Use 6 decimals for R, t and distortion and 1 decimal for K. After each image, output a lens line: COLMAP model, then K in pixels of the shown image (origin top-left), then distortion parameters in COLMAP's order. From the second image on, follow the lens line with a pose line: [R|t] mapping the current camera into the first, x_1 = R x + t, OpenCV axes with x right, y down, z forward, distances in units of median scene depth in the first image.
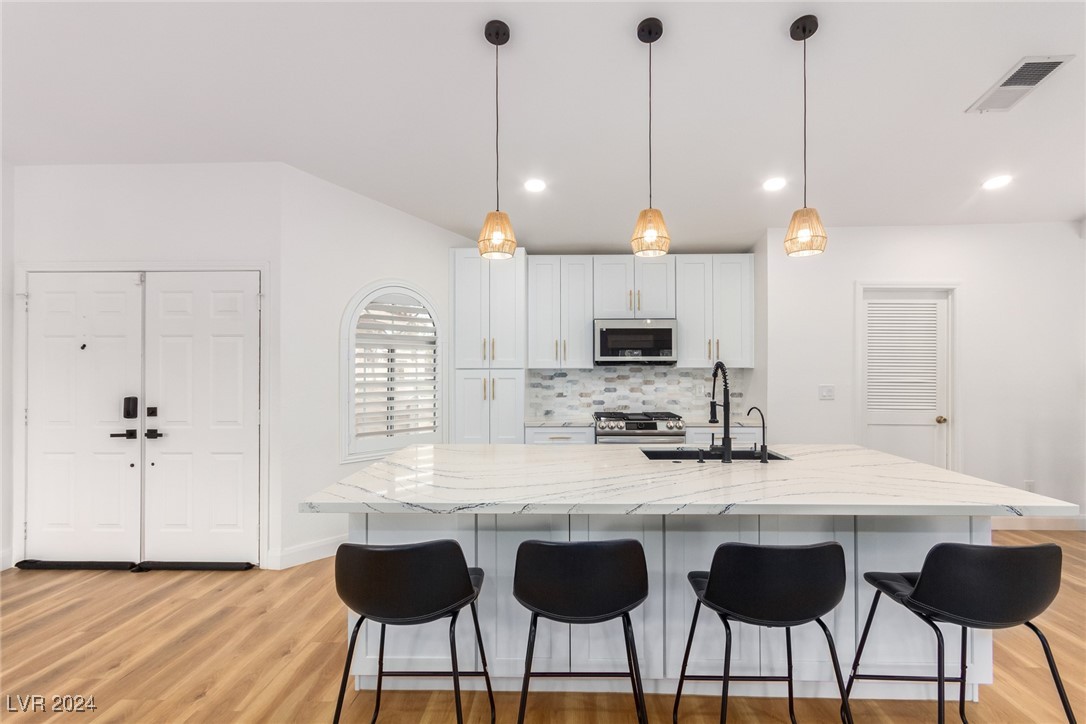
lens RADIAL K [[515.4, 0, 549.2], [0, 515.4, 362.7], [0, 0, 1]] dist [0.010699, 0.000718]
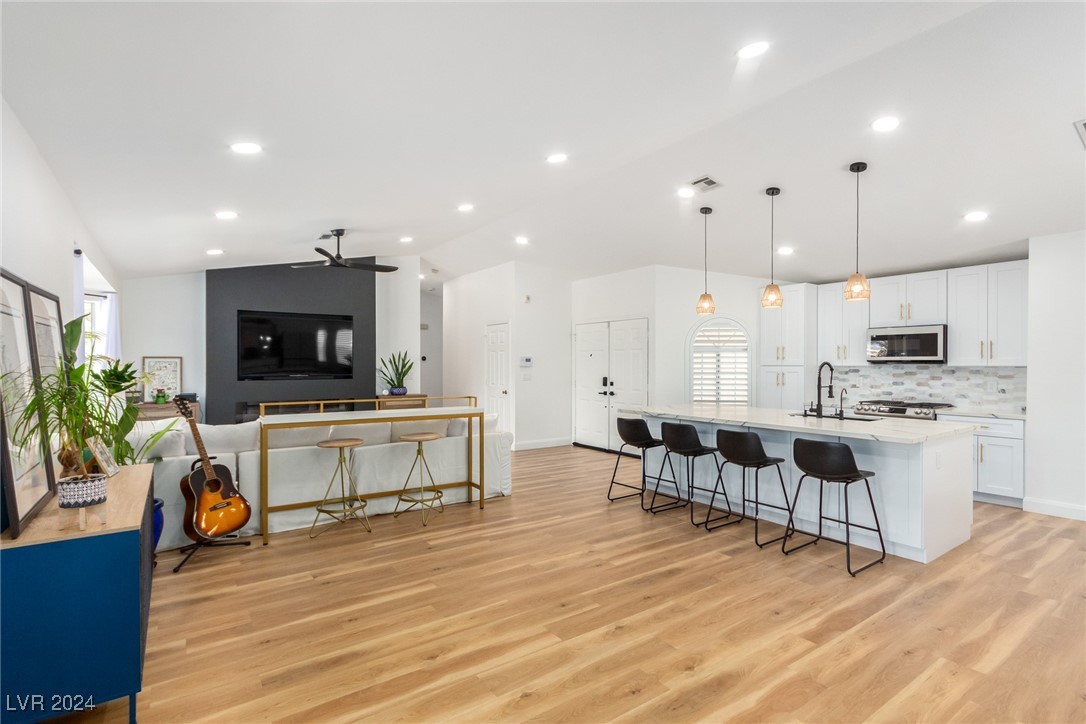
lens RADIAL K [[515.4, 0, 549.4], [0, 515.4, 361.0], [0, 0, 1]] dist [0.010699, 0.000718]
pose [[0.618956, -0.002166, -0.785423, 0.622180], [0.002086, 0.999997, -0.001114, -0.001395], [0.785423, -0.000949, 0.618959, -0.448438]]
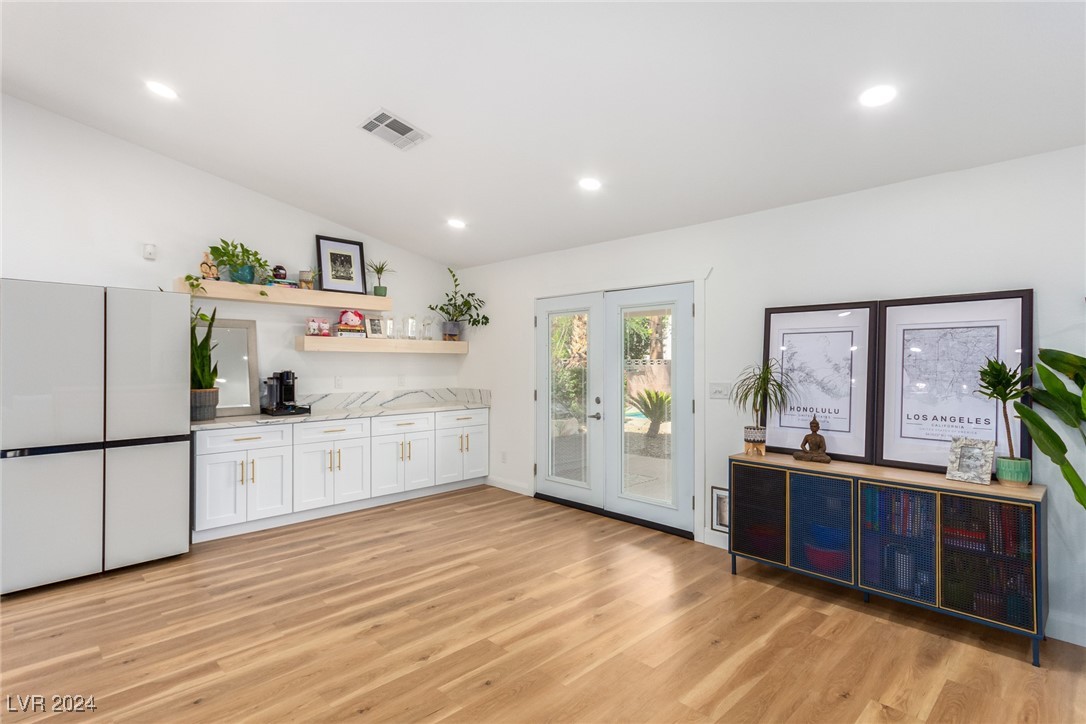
lens RADIAL K [[537.2, 0, 543.8], [0, 537.2, 353.9], [0, 0, 1]] dist [0.012591, 0.000459]
pose [[-0.731490, 0.008401, 0.681800, -0.218484], [-0.007331, 0.999769, -0.020184, 0.000223], [-0.681812, -0.019763, -0.731260, 0.269013]]
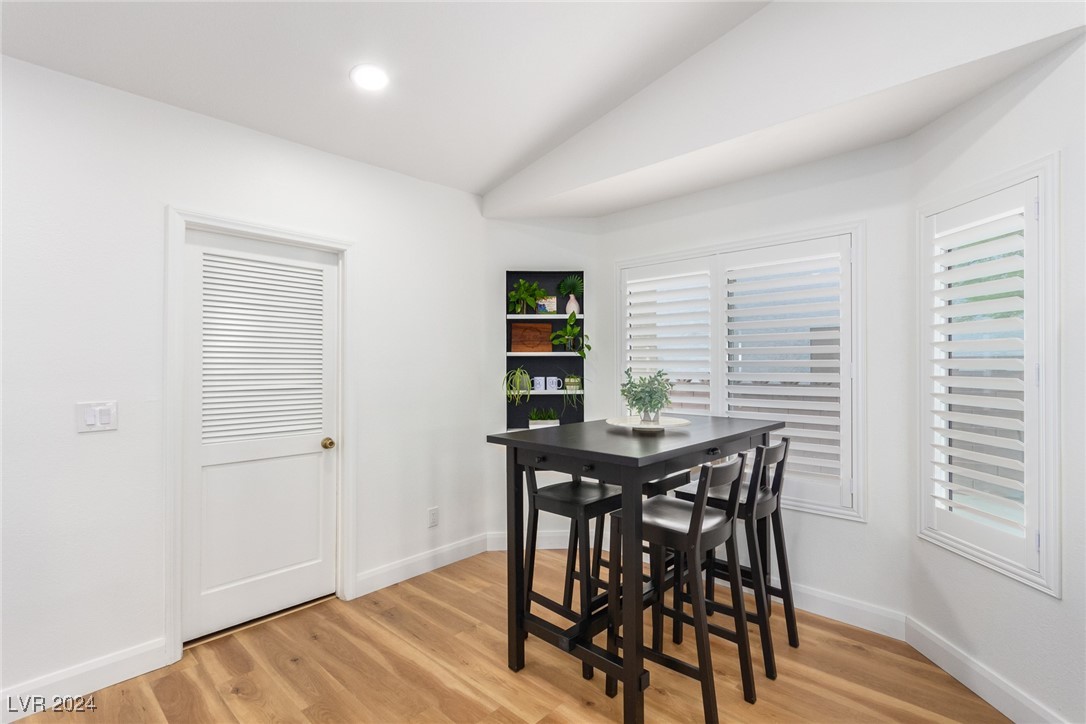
lens RADIAL K [[515.4, 0, 556.6], [0, 515.4, 363.7], [0, 0, 1]] dist [0.010699, 0.000718]
pose [[0.647132, -0.002901, 0.762372, 0.409626], [-0.004752, 0.999958, 0.007839, 0.000076], [-0.762363, -0.008696, 0.647091, 0.319390]]
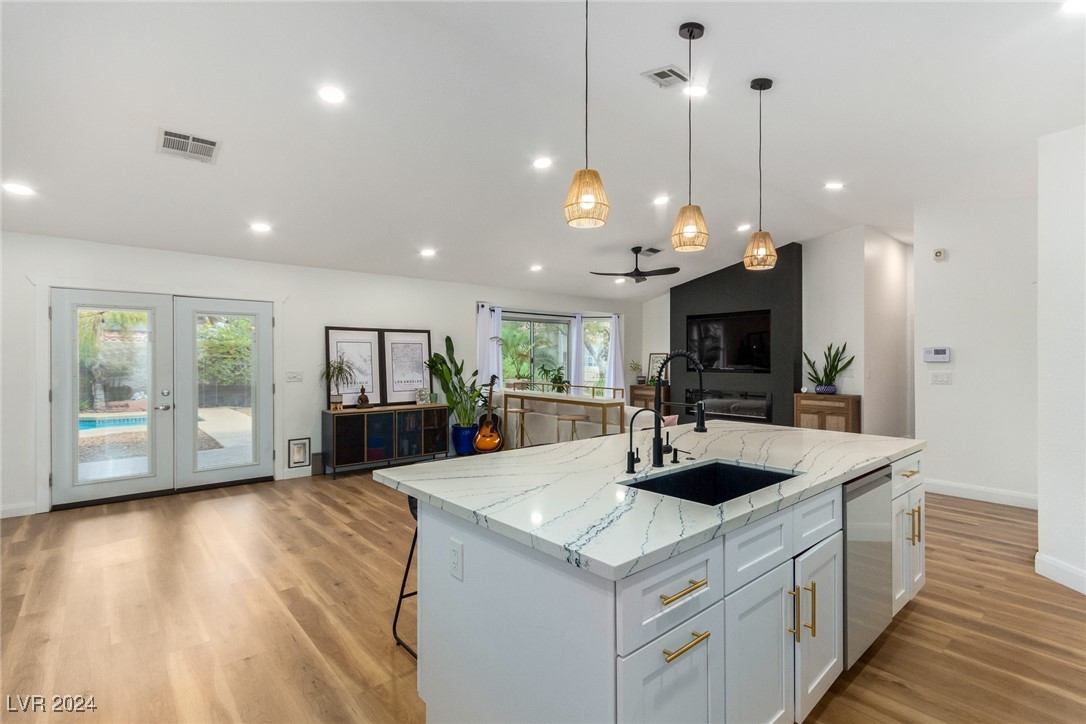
lens RADIAL K [[515.4, 0, 550.1], [0, 515.4, 362.2], [0, 0, 1]] dist [0.010699, 0.000718]
pose [[-0.723938, 0.006644, -0.689834, 0.571901], [0.008231, 0.999966, 0.000993, 0.007560], [0.689816, -0.004959, -0.723967, 0.792441]]
